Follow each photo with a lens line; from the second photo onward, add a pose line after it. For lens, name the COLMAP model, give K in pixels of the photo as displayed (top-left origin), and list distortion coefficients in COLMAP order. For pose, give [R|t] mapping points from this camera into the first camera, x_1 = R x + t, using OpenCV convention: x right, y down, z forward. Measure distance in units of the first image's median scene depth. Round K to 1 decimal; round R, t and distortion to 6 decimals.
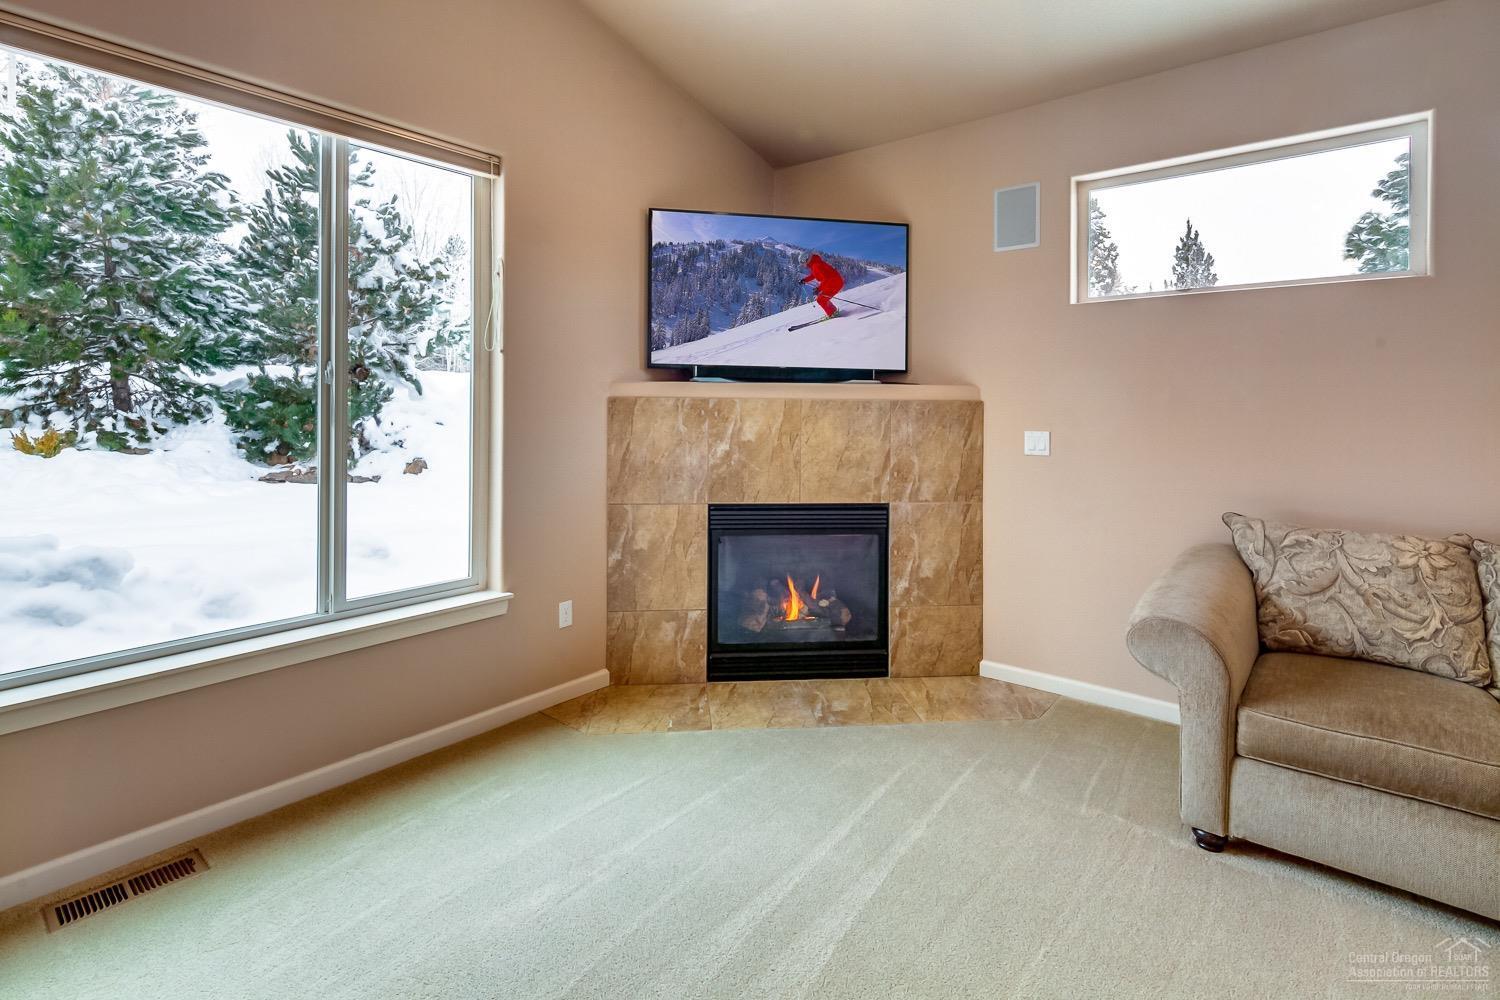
lens RADIAL K [[721.8, 0, 744.5], [0, 721.8, 408.3], [0, 0, 1]] dist [-0.001471, -0.000311]
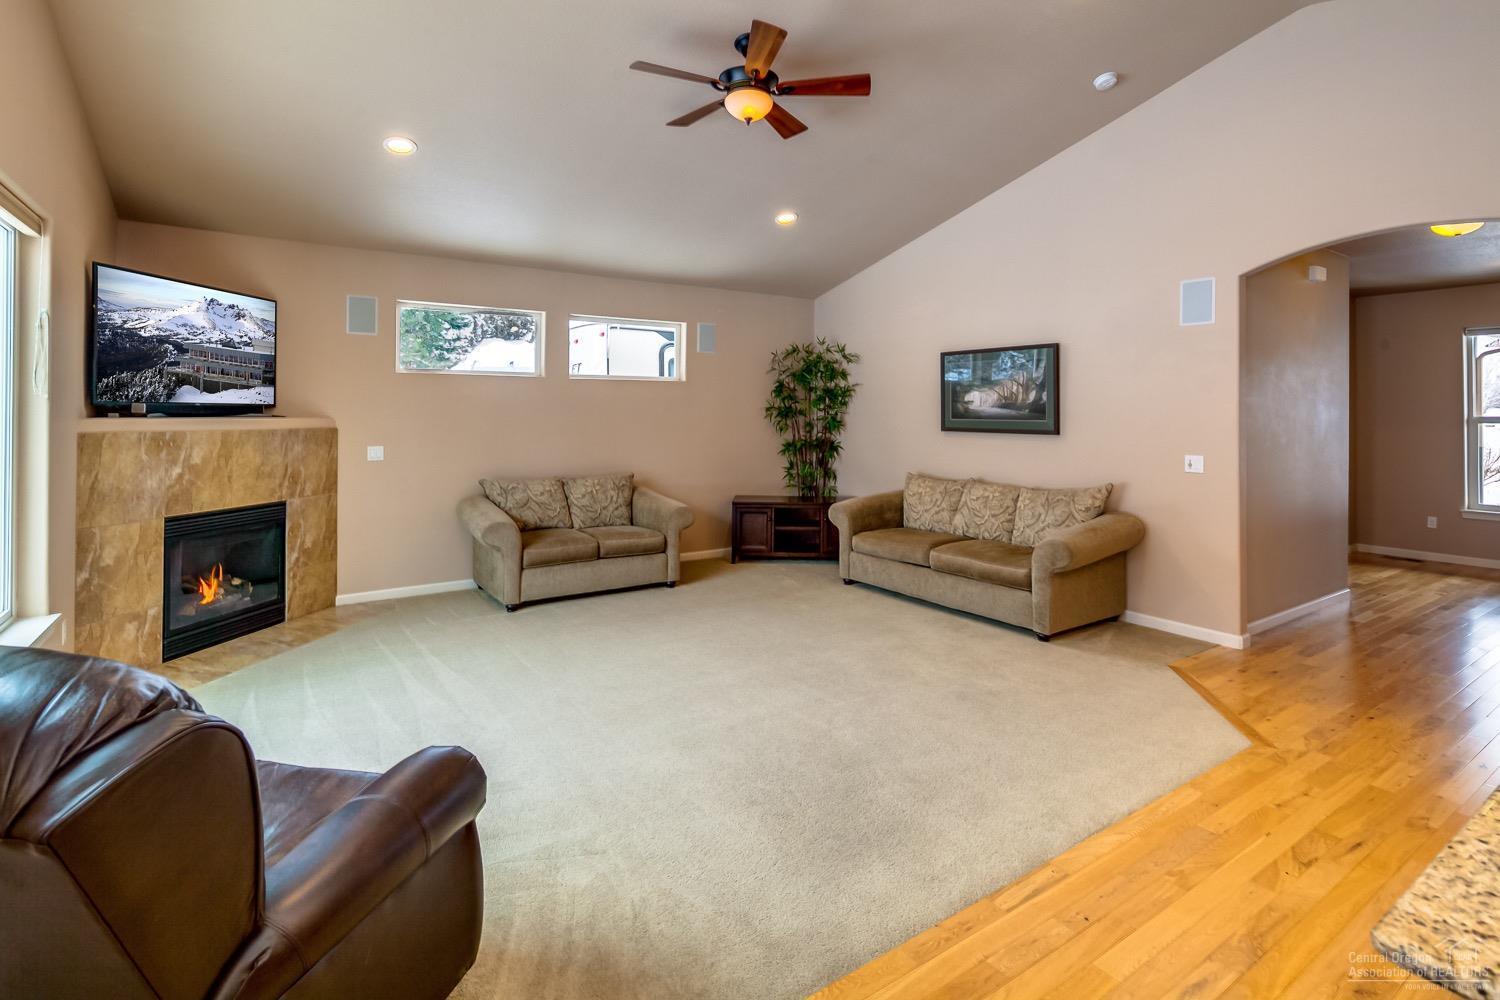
lens RADIAL K [[721.8, 0, 751.4], [0, 721.8, 408.4], [0, 0, 1]] dist [-0.001471, -0.000311]
pose [[0.276268, 0.002504, 0.961077, -0.920021], [0.002071, 0.999993, -0.003200, -0.045668], [-0.961078, 0.002875, 0.276261, -0.286936]]
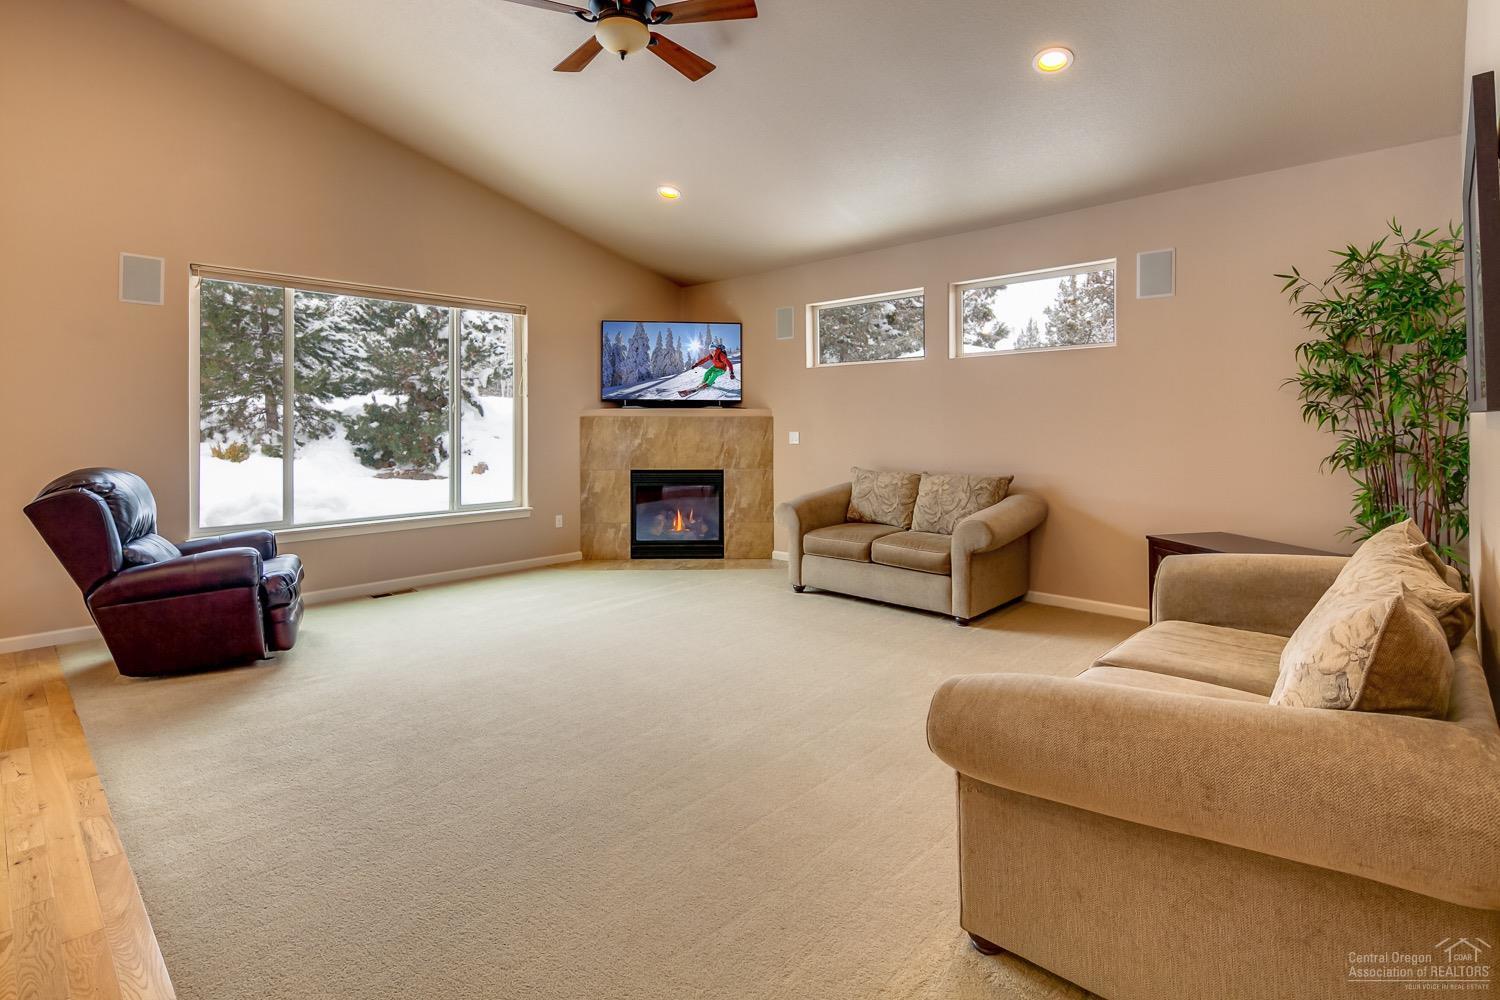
lens RADIAL K [[721.8, 0, 748.5], [0, 721.8, 422.7], [0, 0, 1]] dist [-0.001471, -0.000311]
pose [[0.998065, -0.009055, -0.061516, 0.386372], [0.008698, 0.999944, -0.006064, 0.016708], [0.061567, 0.005517, 0.998088, -0.942598]]
